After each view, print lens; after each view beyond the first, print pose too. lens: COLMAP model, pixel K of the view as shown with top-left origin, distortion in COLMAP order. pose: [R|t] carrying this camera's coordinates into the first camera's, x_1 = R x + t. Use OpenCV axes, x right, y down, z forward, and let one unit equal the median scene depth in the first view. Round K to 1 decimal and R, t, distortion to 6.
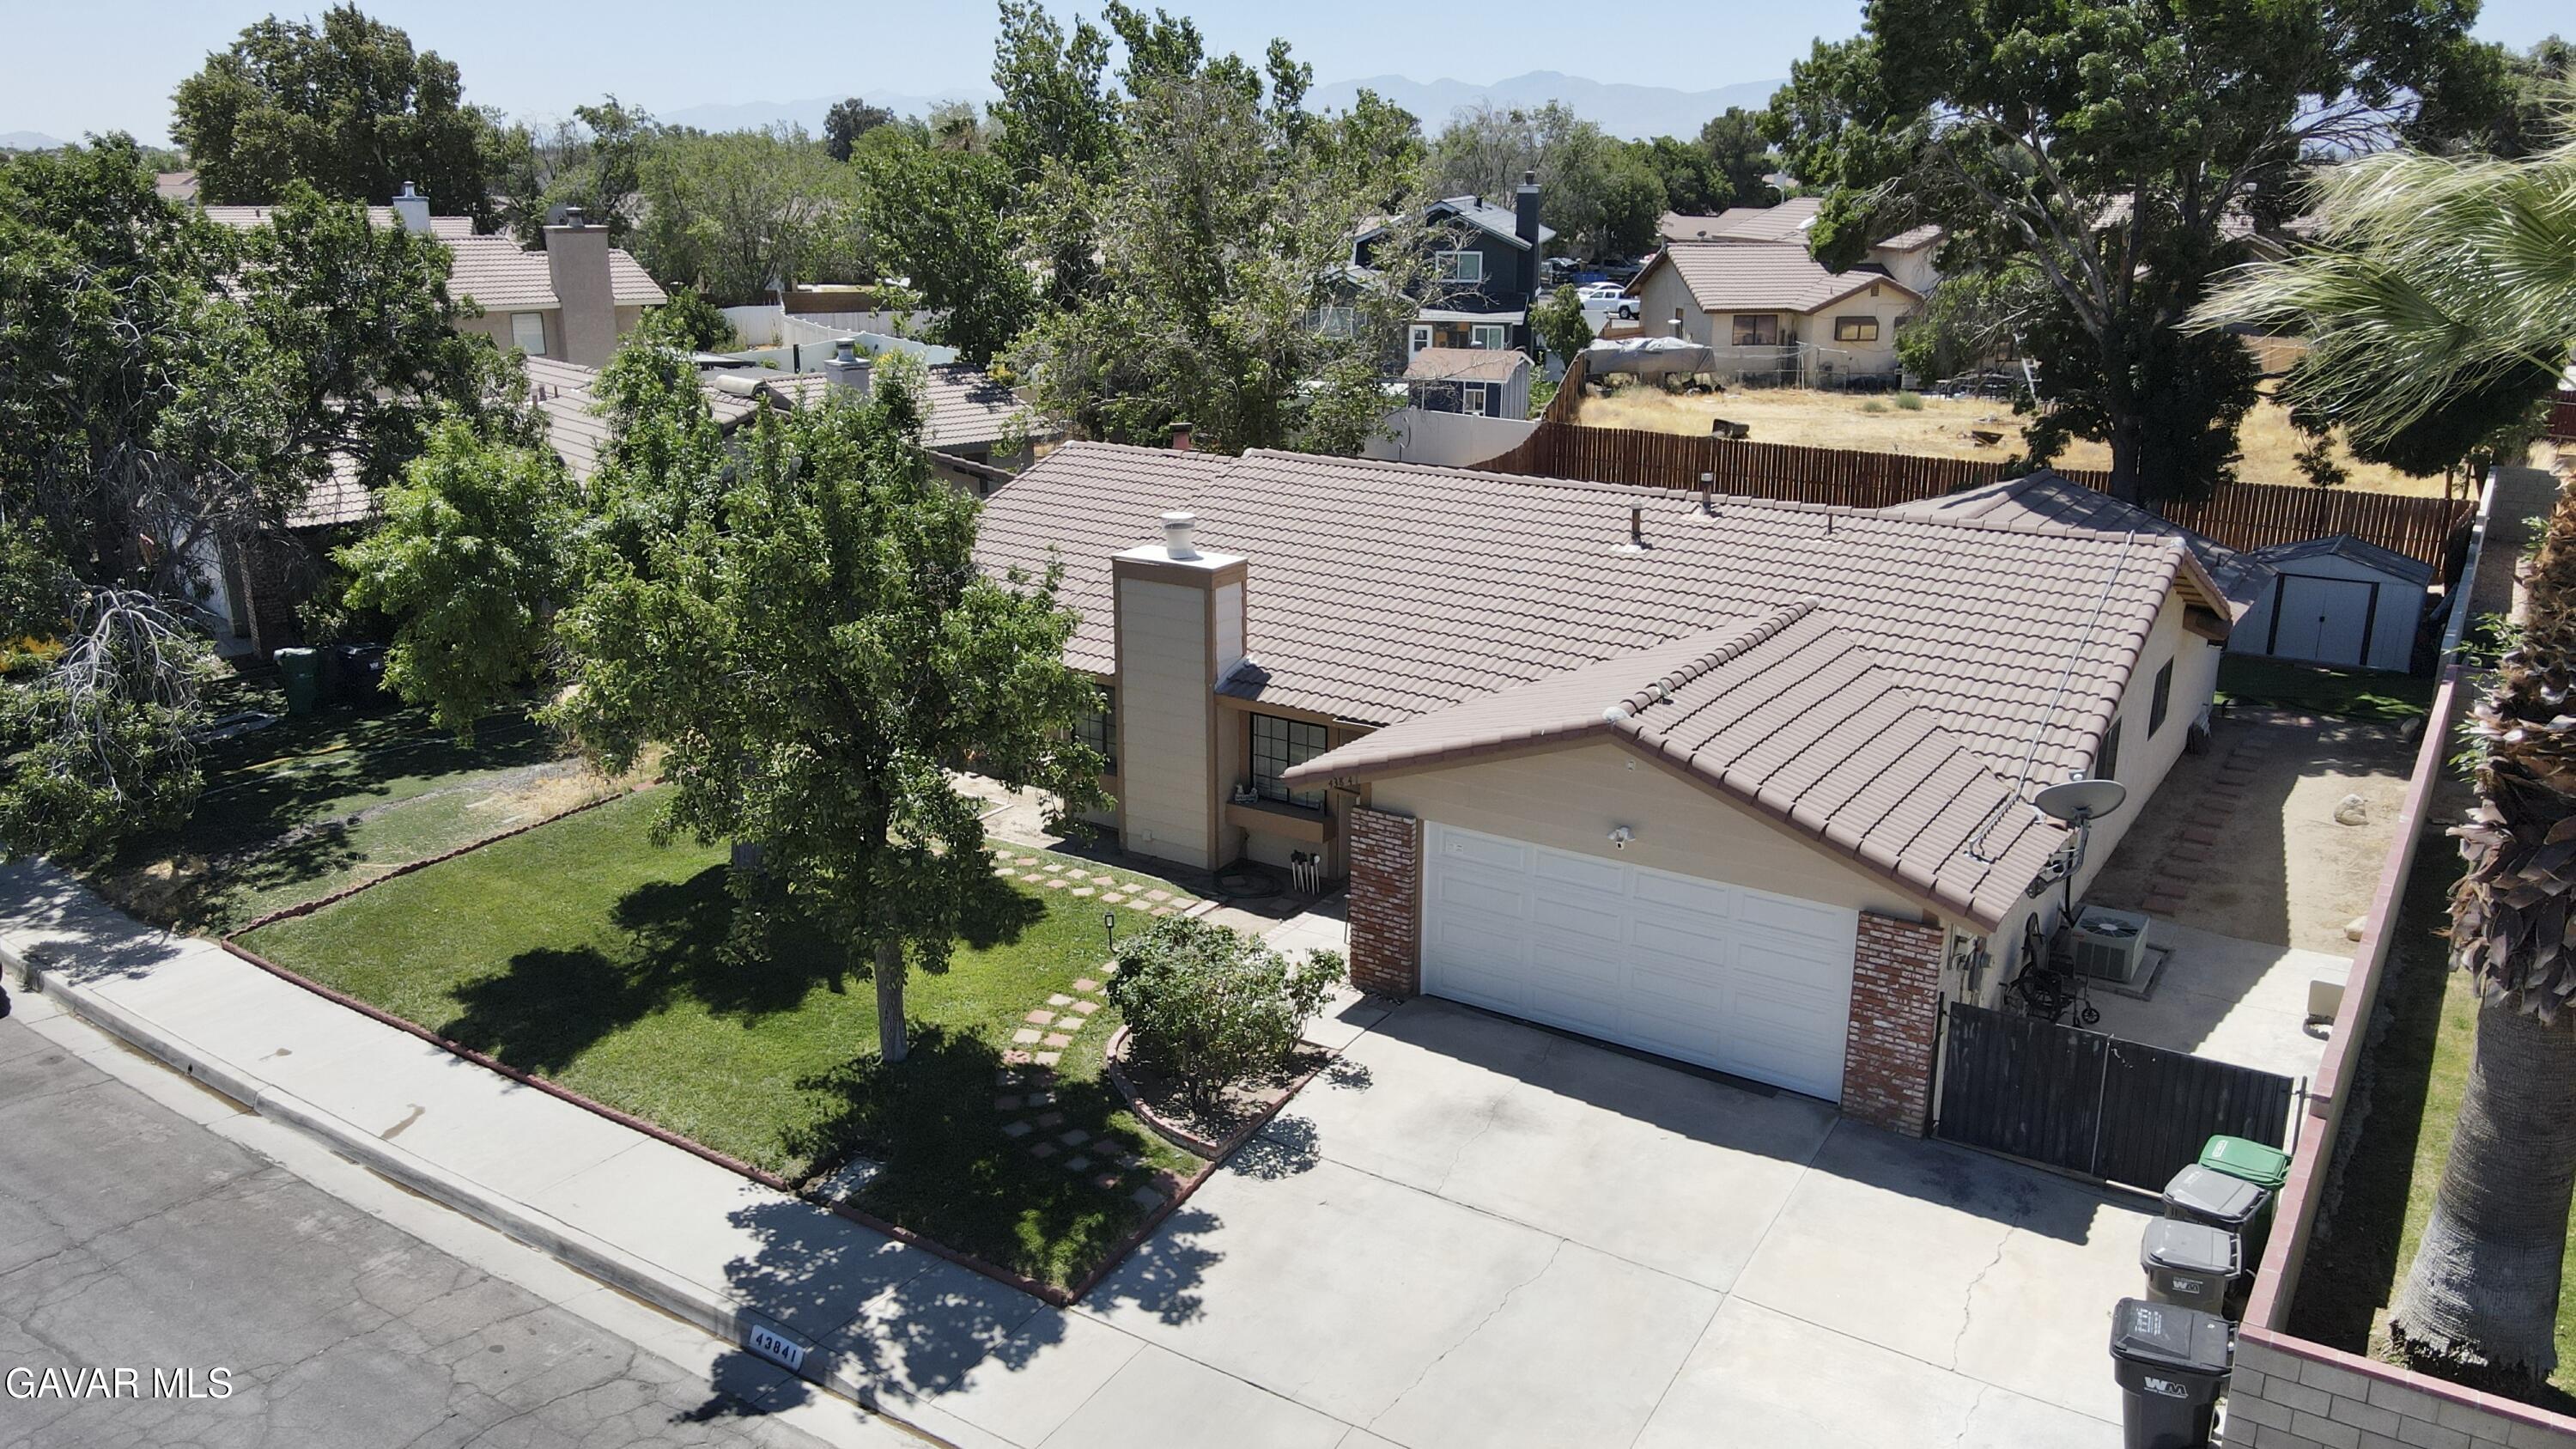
lens RADIAL K [[1867.5, 0, 1298.3], [0, 1867.5, 727.5], [0, 0, 1]] dist [-0.003361, 0.044590]
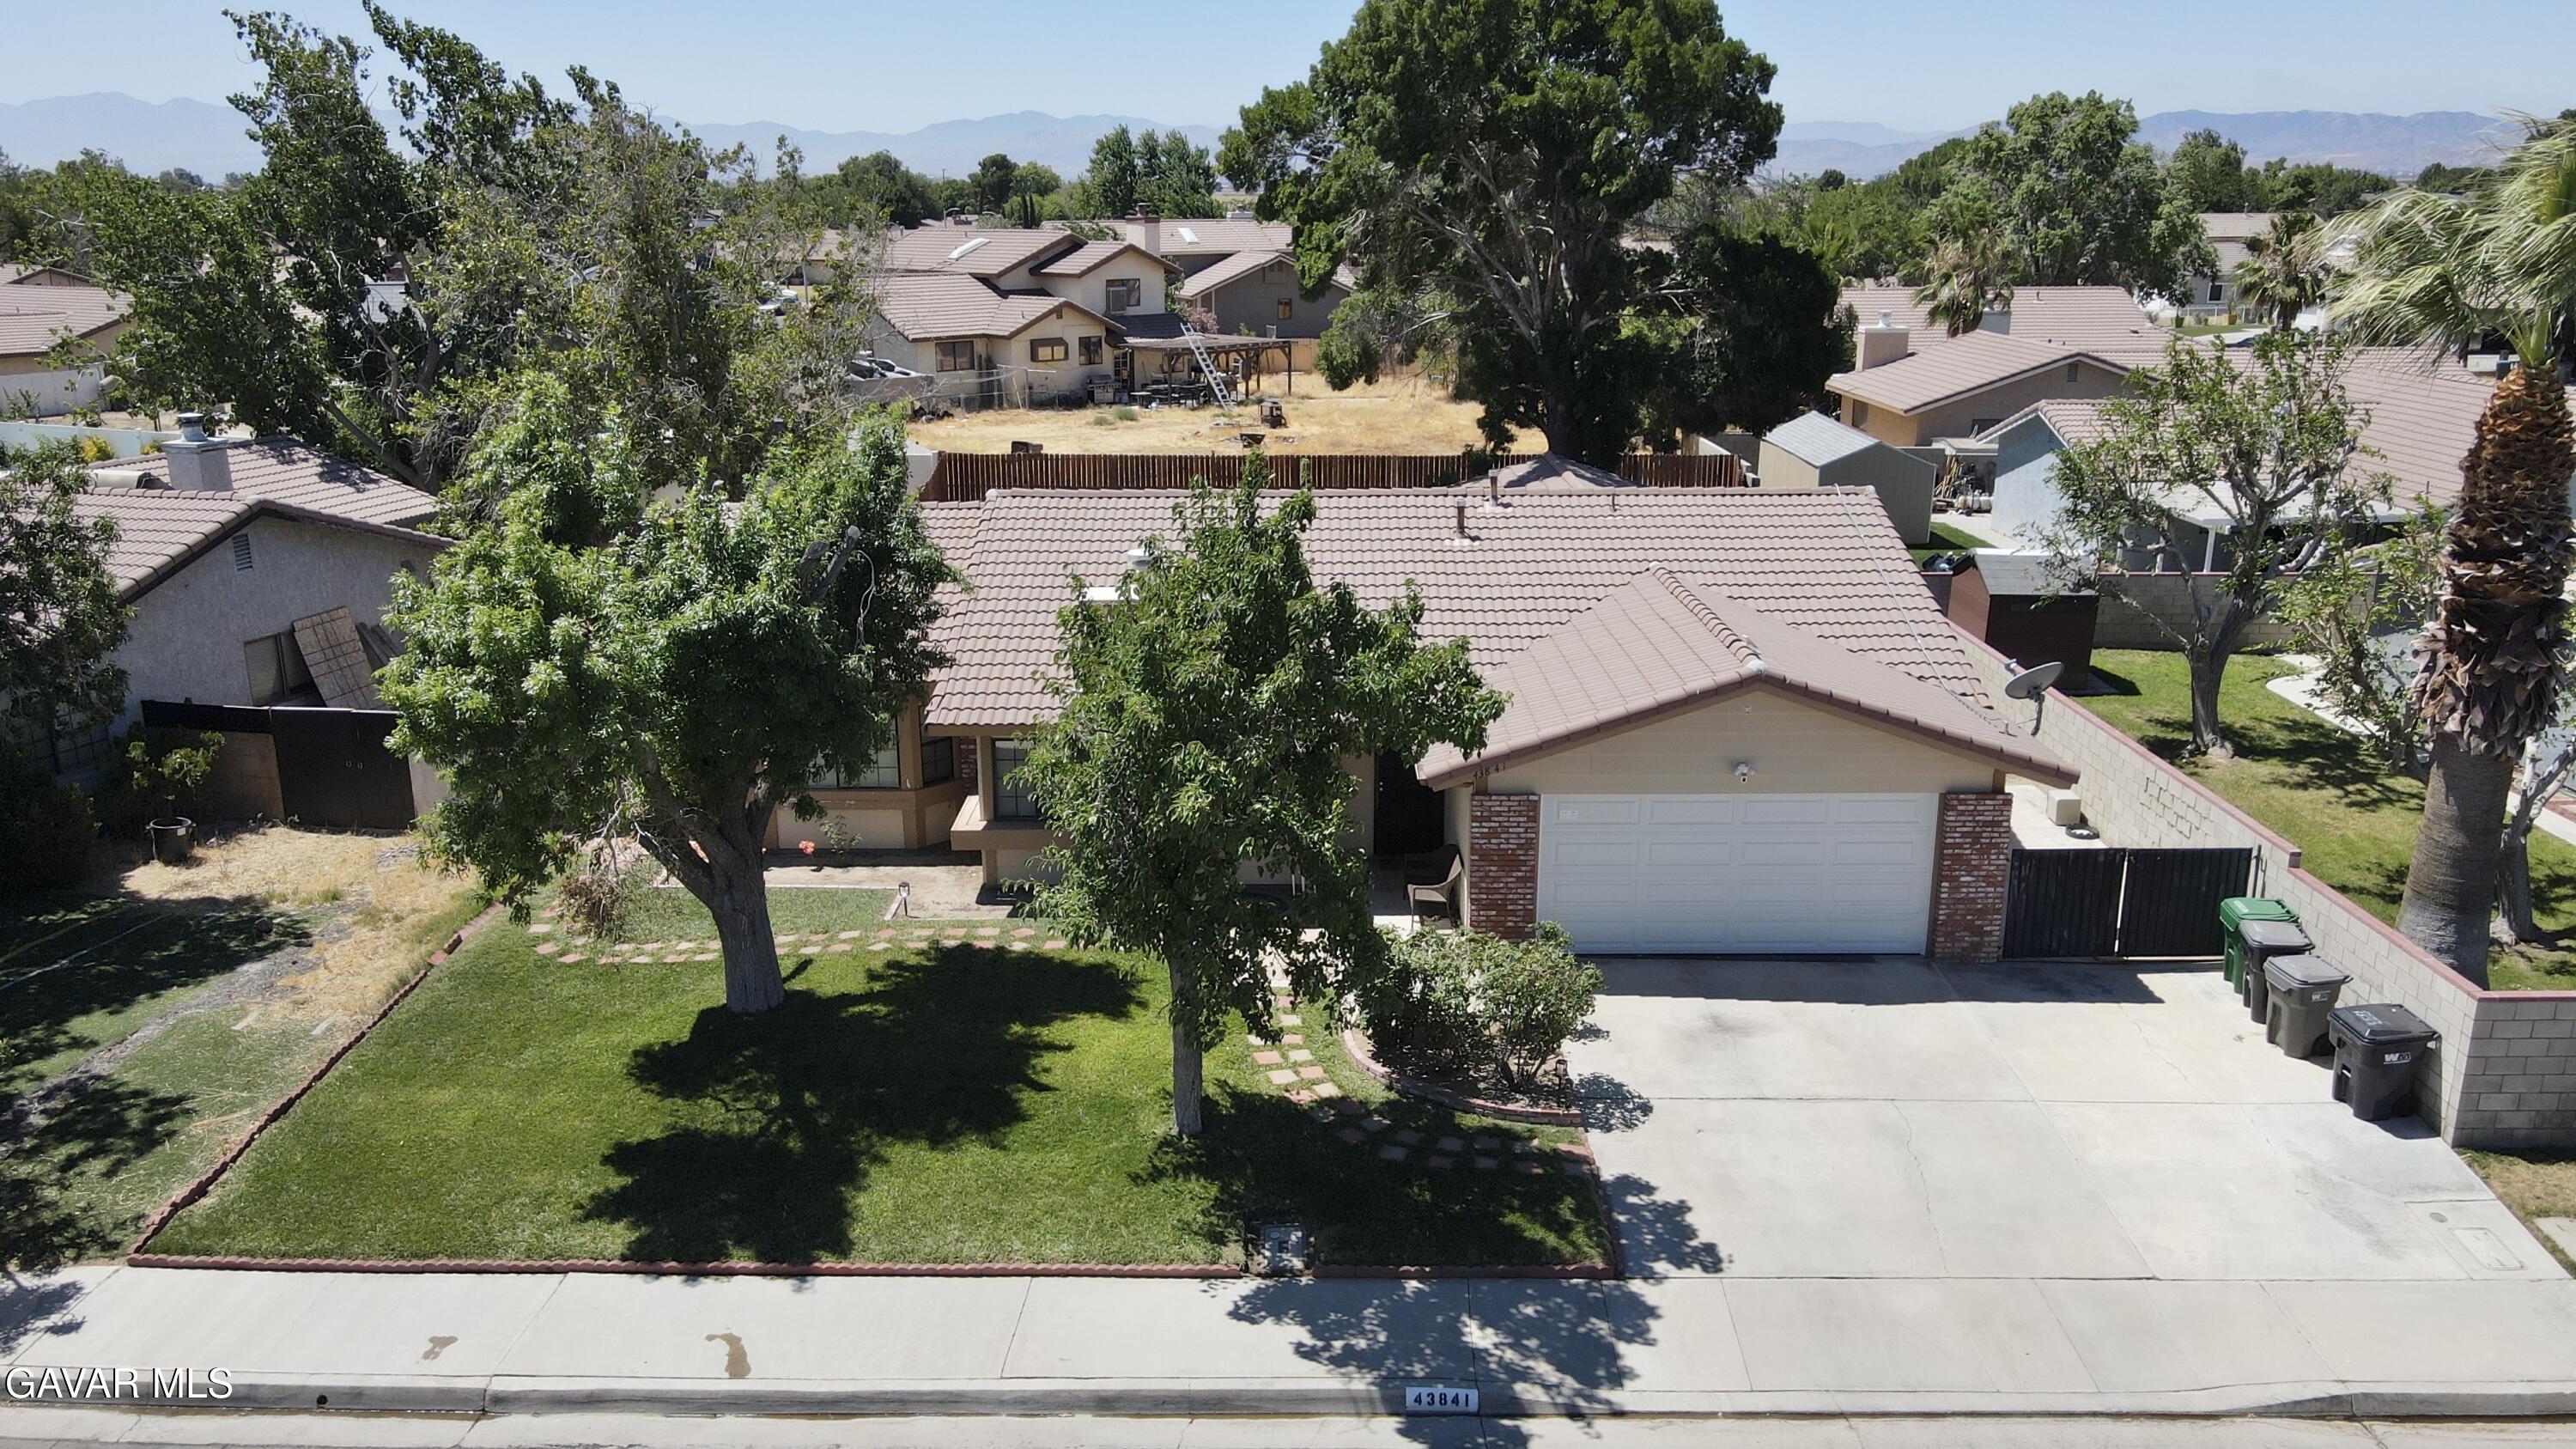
lens RADIAL K [[1853.5, 0, 1280.0], [0, 1853.5, 725.9], [0, 0, 1]] dist [0.004933, 0.002642]
pose [[0.842457, -0.153414, 0.516460, -0.623420], [0.160769, 0.986512, 0.030793, -0.049021], [-0.514218, 0.057089, 0.855758, 0.146121]]
